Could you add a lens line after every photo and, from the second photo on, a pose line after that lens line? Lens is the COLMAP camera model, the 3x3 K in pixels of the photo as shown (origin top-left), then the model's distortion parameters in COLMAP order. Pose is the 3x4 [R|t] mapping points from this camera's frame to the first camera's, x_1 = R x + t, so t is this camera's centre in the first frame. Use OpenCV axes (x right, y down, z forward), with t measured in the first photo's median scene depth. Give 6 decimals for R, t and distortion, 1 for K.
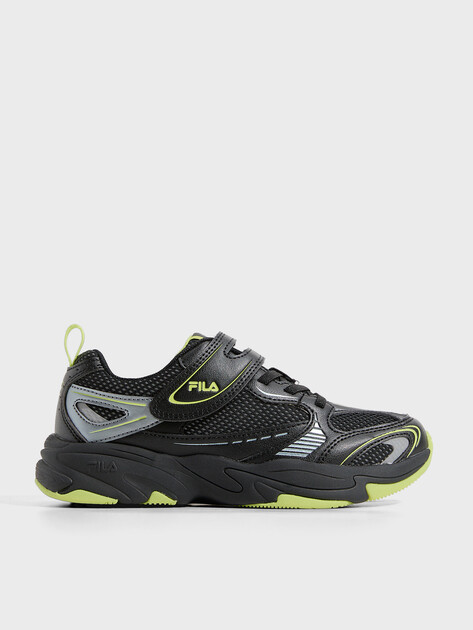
lens RADIAL K [[1899.6, 0, 234.2], [0, 1899.6, 312.7], [0, 0, 1]] dist [0.045092, 0.000000]
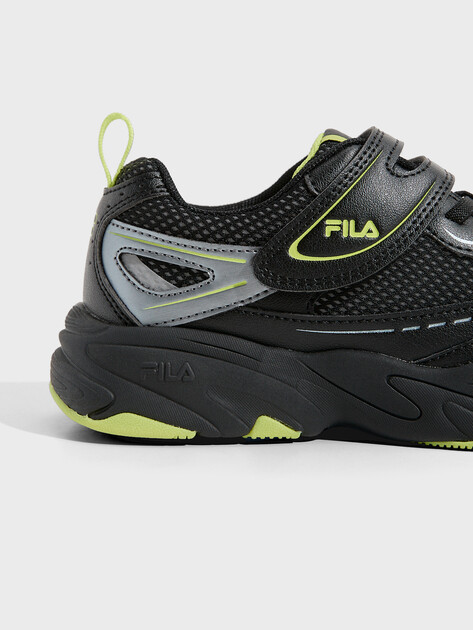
lens RADIAL K [[1478.2, 0, 236.2], [0, 1478.2, 311.0], [0, 0, 1]] dist [-0.010686, 0.000000]
pose [[0.999990, 0.004268, 0.001437, -0.049794], [-0.004430, 0.989687, 0.143178, 0.001324], [-0.000811, -0.143183, 0.989696, 0.570349]]
